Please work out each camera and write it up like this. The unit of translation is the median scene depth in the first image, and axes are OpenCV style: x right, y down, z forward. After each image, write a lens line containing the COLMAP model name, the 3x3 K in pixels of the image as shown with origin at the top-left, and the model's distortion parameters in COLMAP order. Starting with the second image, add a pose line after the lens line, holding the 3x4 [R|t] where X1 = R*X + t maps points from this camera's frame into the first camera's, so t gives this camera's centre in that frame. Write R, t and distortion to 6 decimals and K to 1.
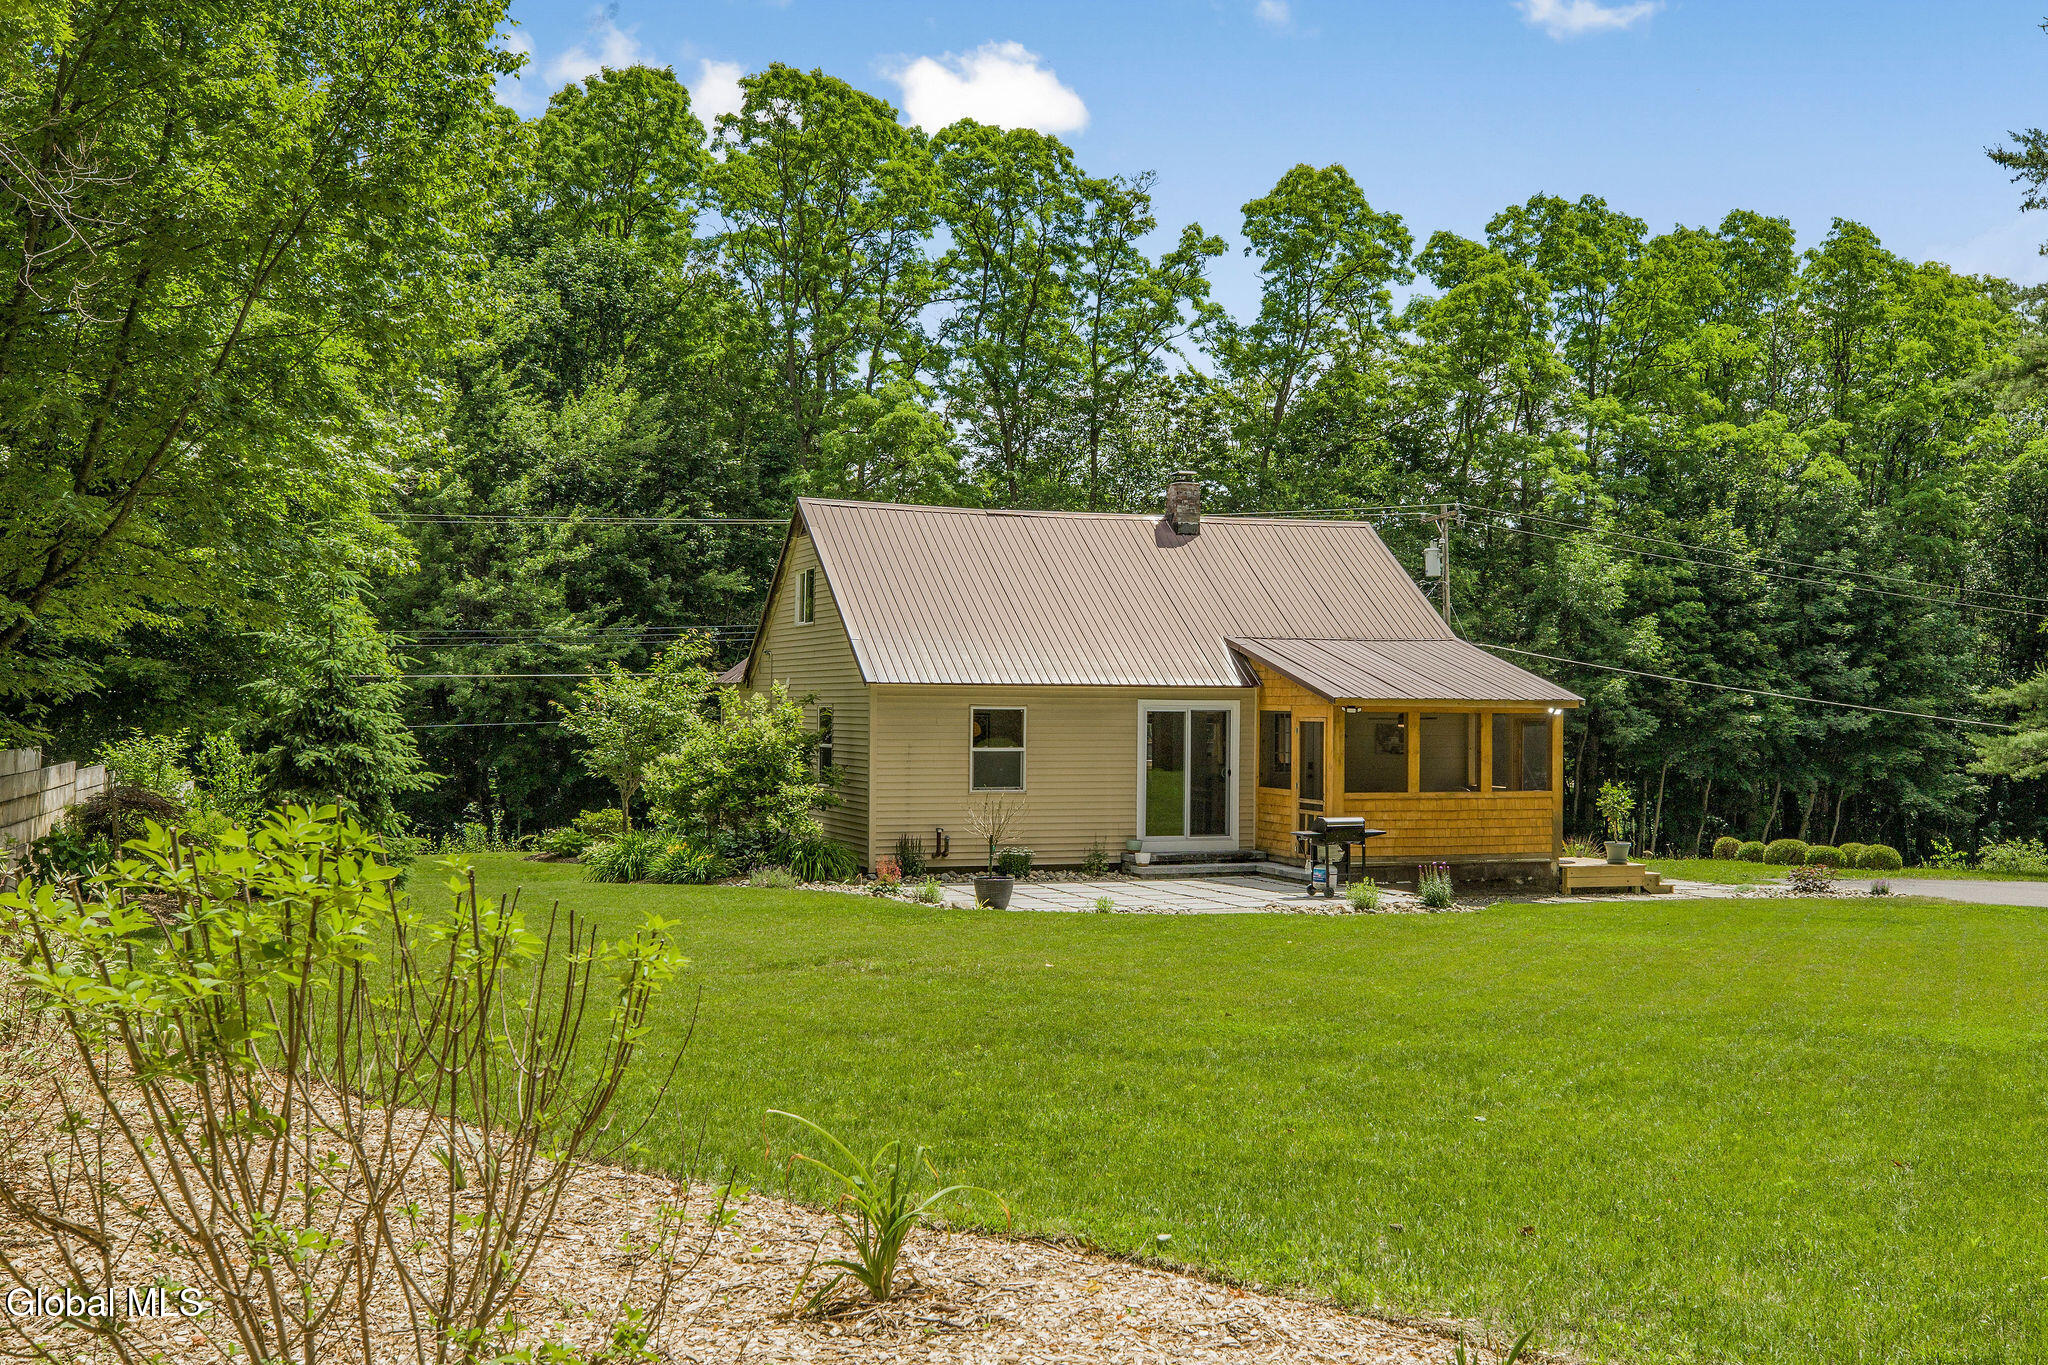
lens RADIAL K [[2046.3, 0, 1024.0], [0, 2046.3, 682.5], [0, 0, 1]] dist [0.090490, -0.001507]
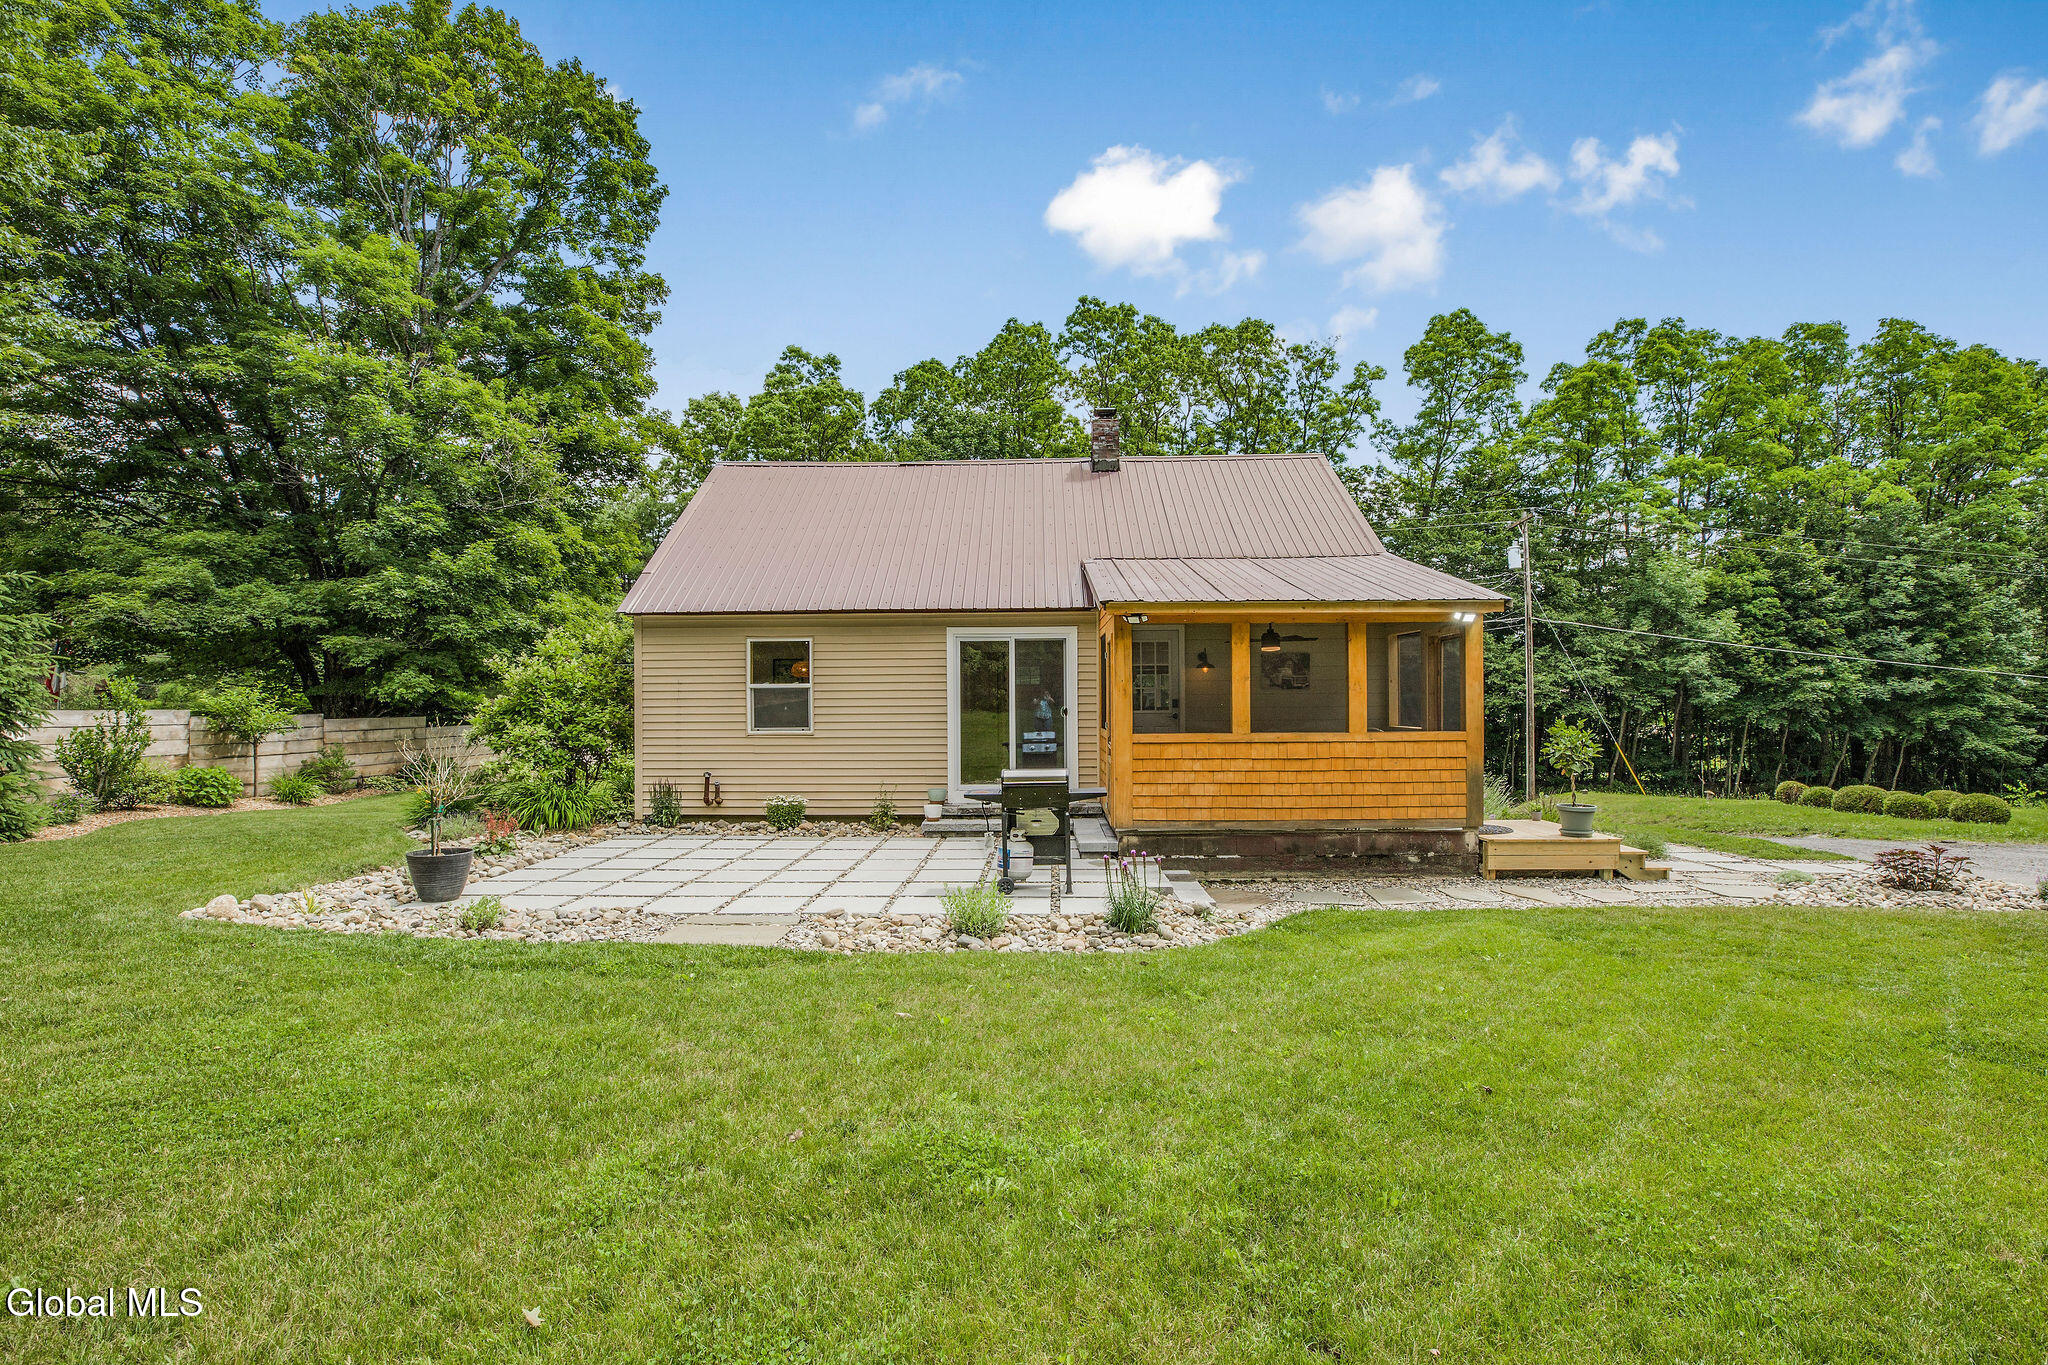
lens RADIAL K [[928.5, 0, 1030.8], [0, 928.5, 696.8], [0, 0, 1]] dist [-0.012354, 0.000526]
pose [[0.930287, -0.013862, -0.366571, 0.100865], [0.015993, 0.999868, 0.002777, 0.016135], [0.366484, -0.008446, 0.930386, 0.279533]]
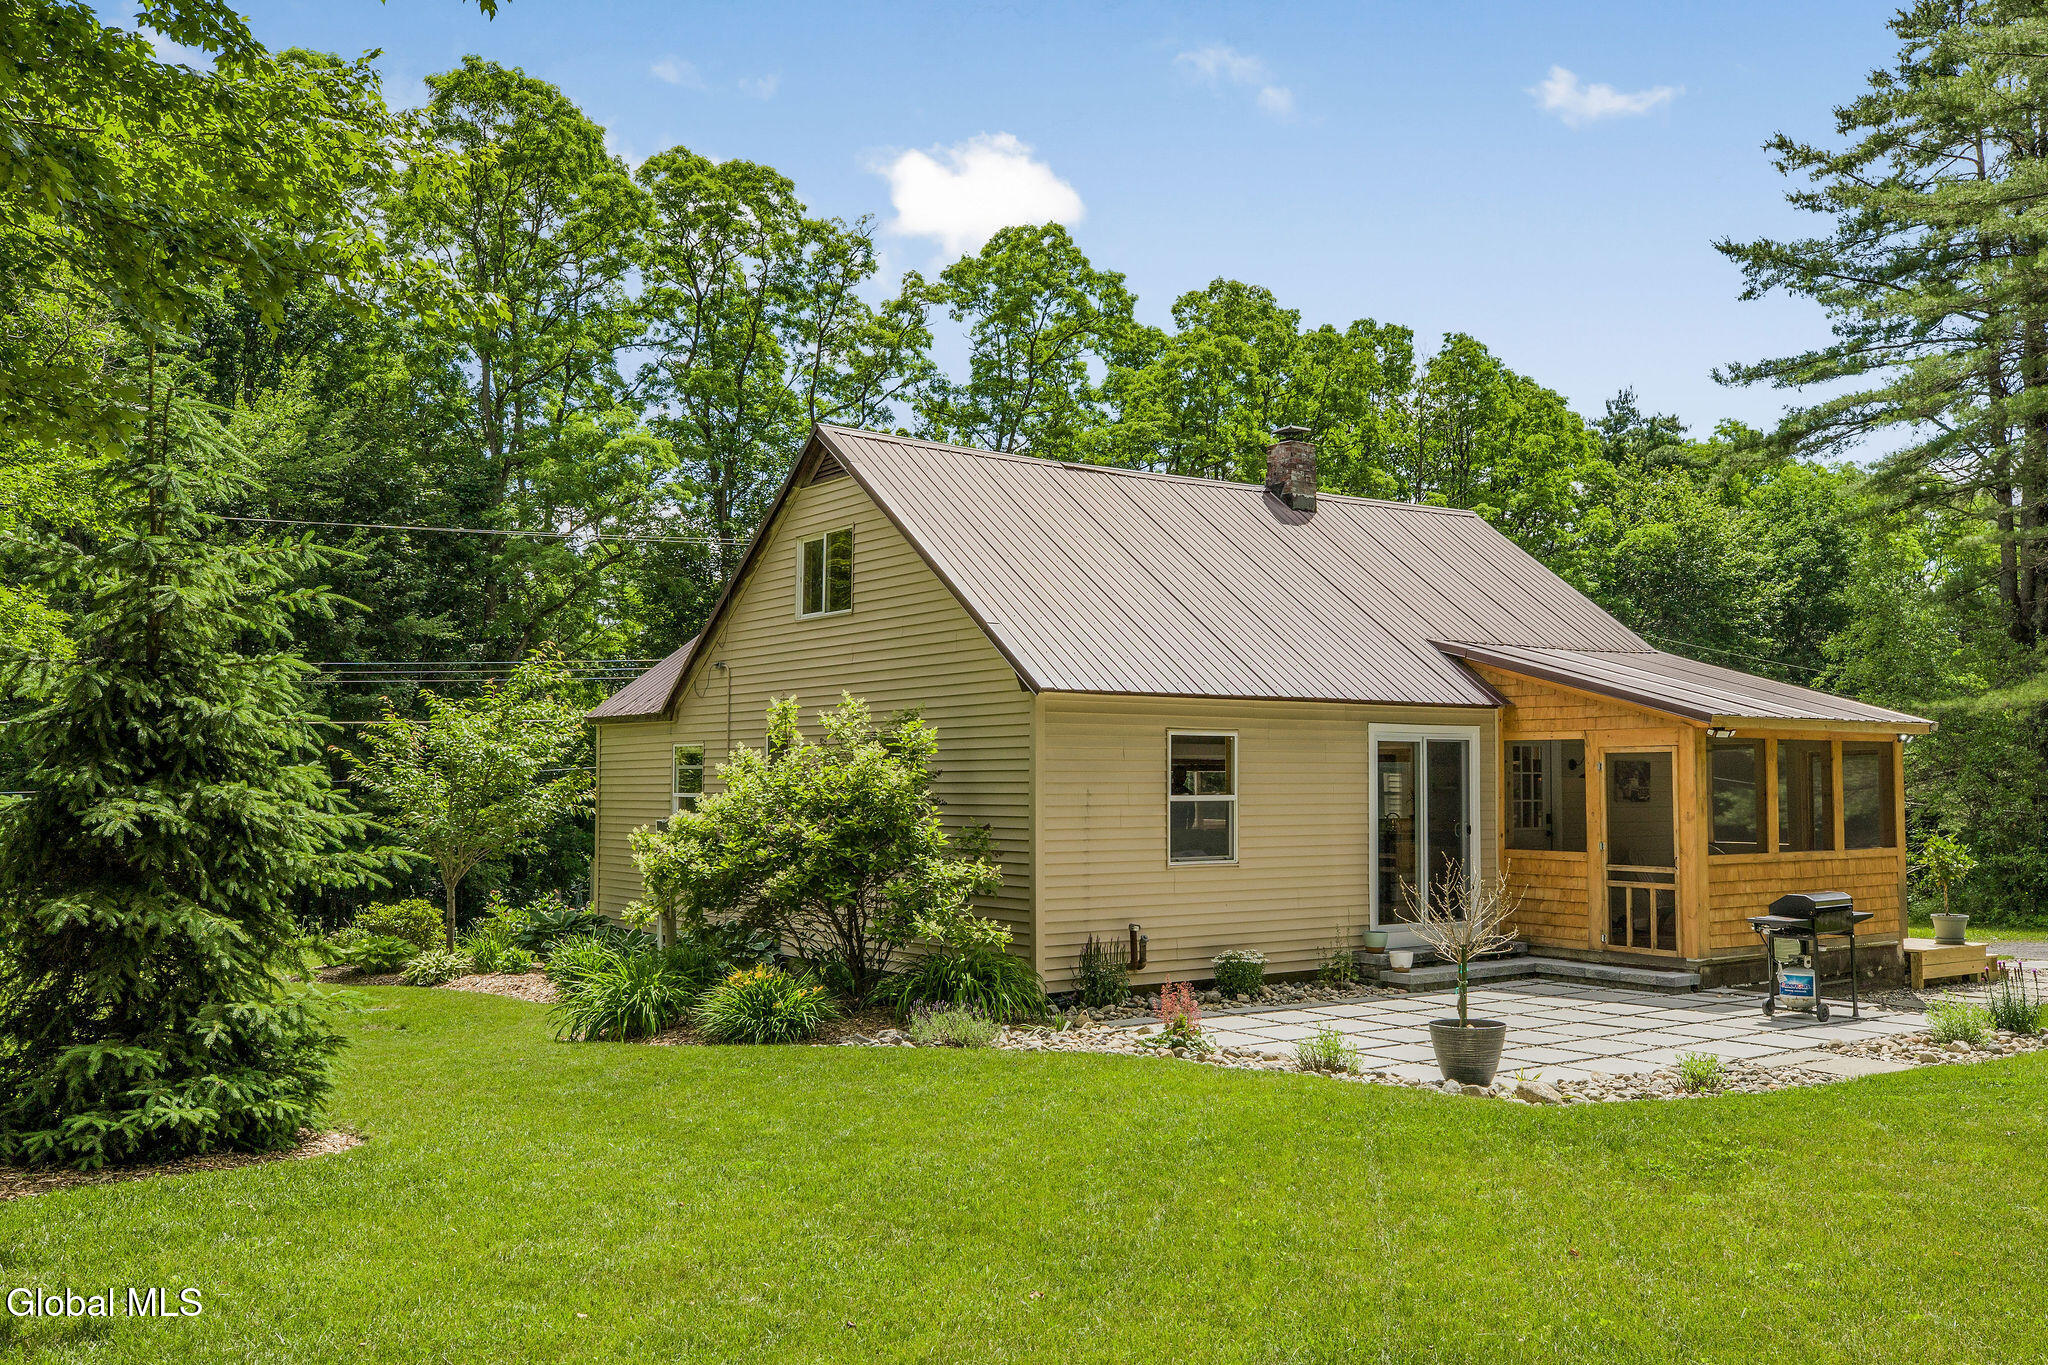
lens RADIAL K [[1721.1, 0, 1018.6], [0, 1721.1, 731.5], [0, 0, 1]] dist [0.028167, 0.002684]
pose [[0.963712, -0.000610, 0.266942, -0.089701], [0.005906, 0.999801, -0.019036, 0.009198], [-0.266877, 0.019922, 0.963525, 0.208977]]
